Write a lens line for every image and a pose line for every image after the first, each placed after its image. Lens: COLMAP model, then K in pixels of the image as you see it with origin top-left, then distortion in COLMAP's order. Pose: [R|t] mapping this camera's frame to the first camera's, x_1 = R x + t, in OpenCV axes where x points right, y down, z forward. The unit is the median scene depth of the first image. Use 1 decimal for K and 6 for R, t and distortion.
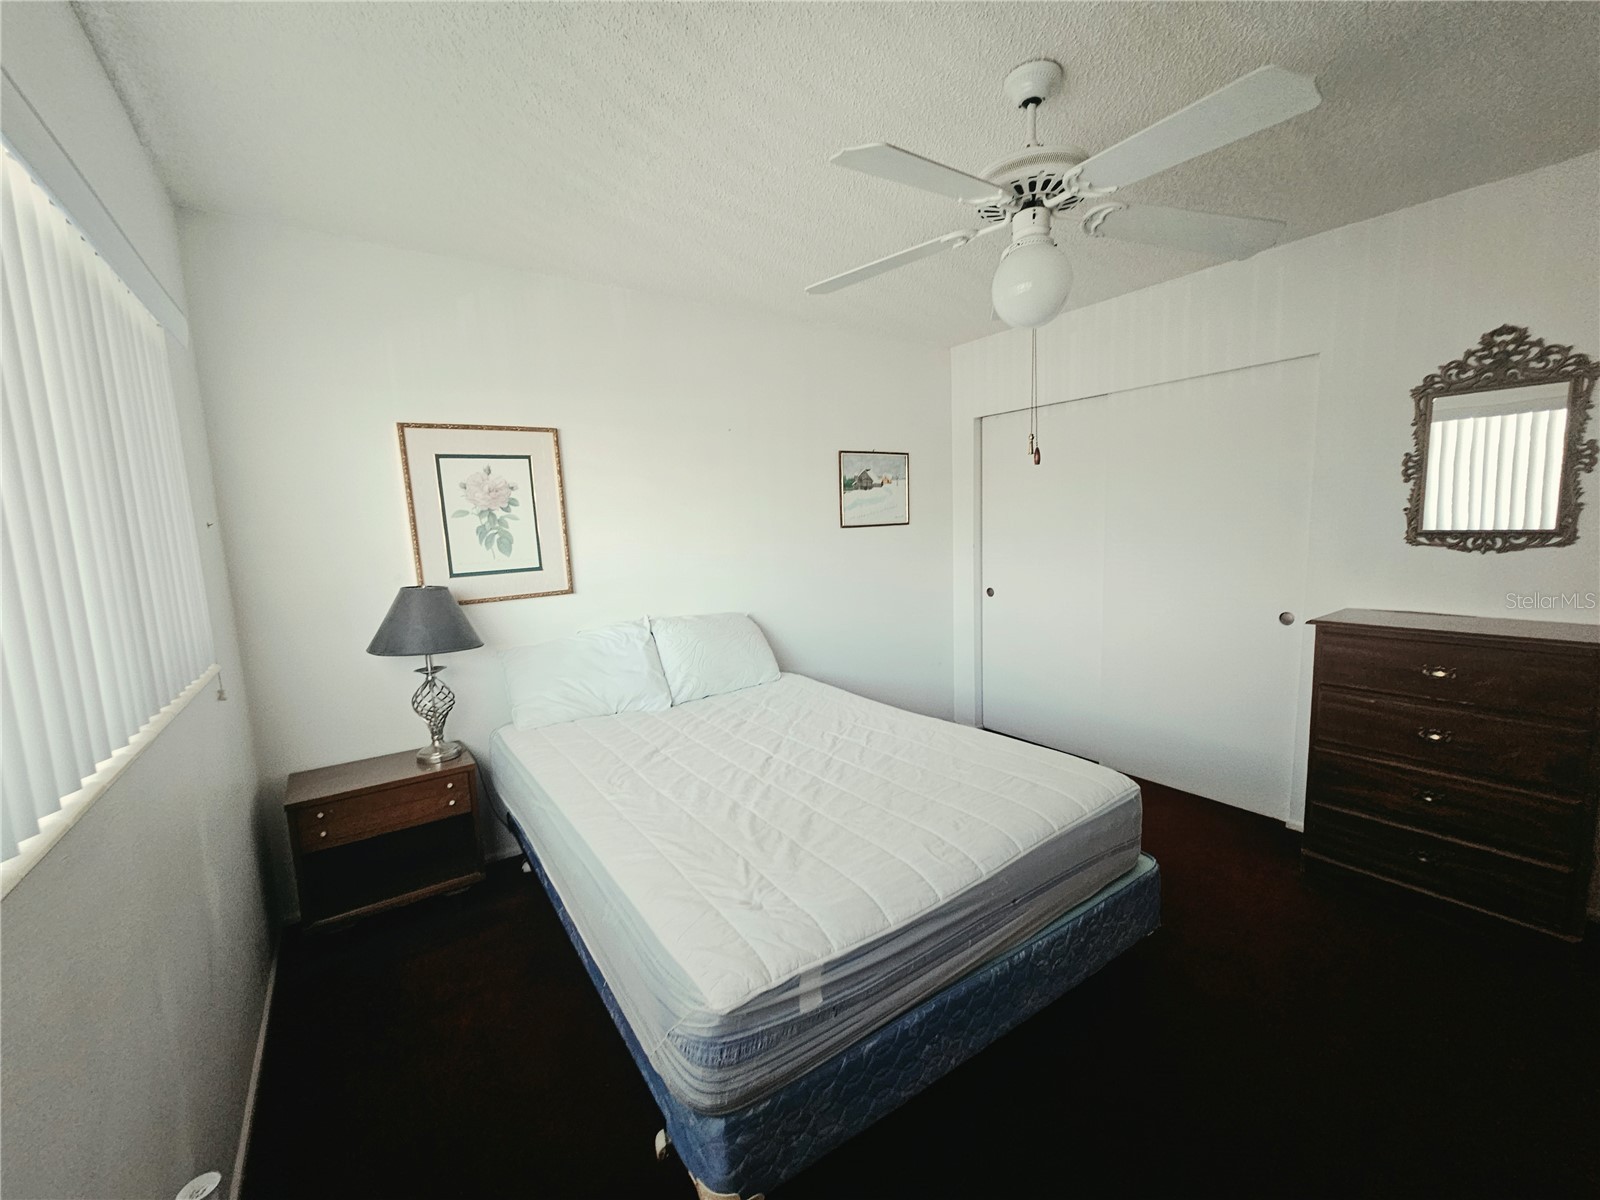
lens RADIAL K [[655.1, 0, 805.9], [0, 655.1, 598.3], [0, 0, 1]] dist [0.000387, -0.000784]
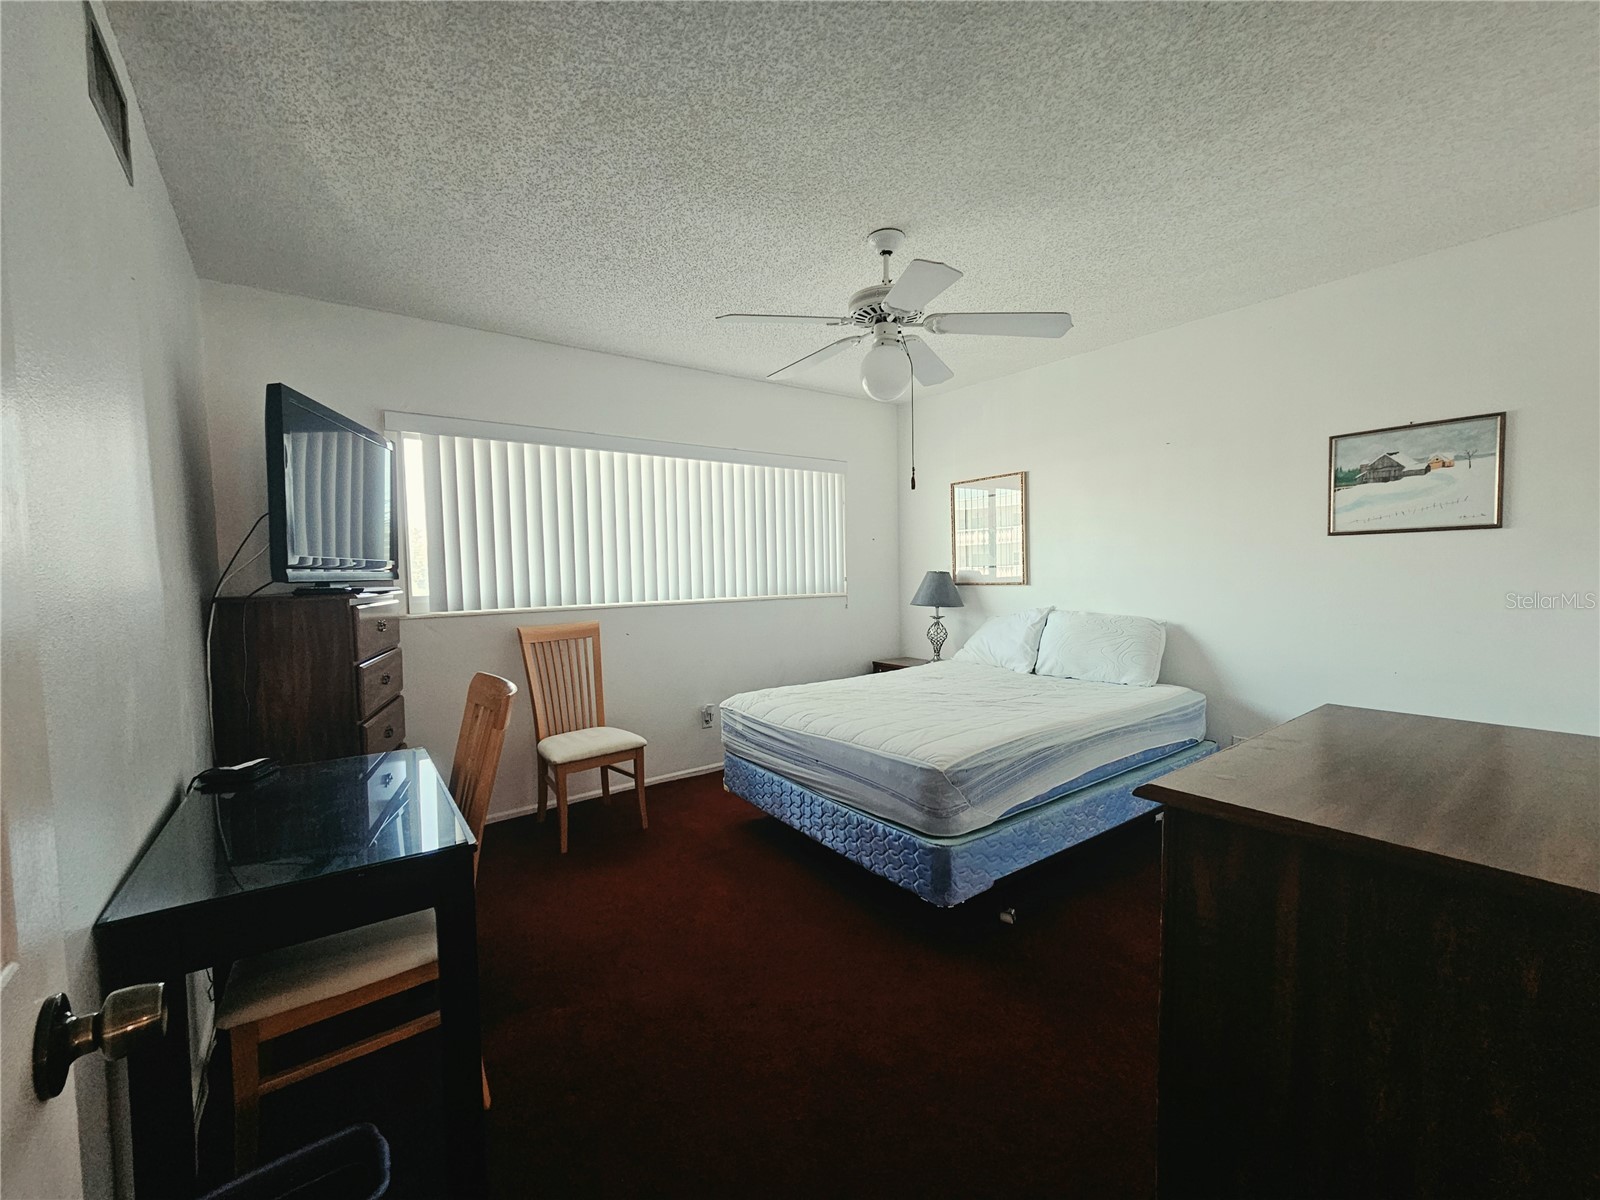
lens RADIAL K [[655.1, 0, 805.4], [0, 655.1, 599.7], [0, 0, 1]] dist [0.000387, -0.000784]
pose [[0.017269, 0.083217, -0.996382, 0.808913], [-0.102443, 0.991433, 0.081028, -0.031929], [0.994589, 0.100673, 0.025646, 0.371299]]
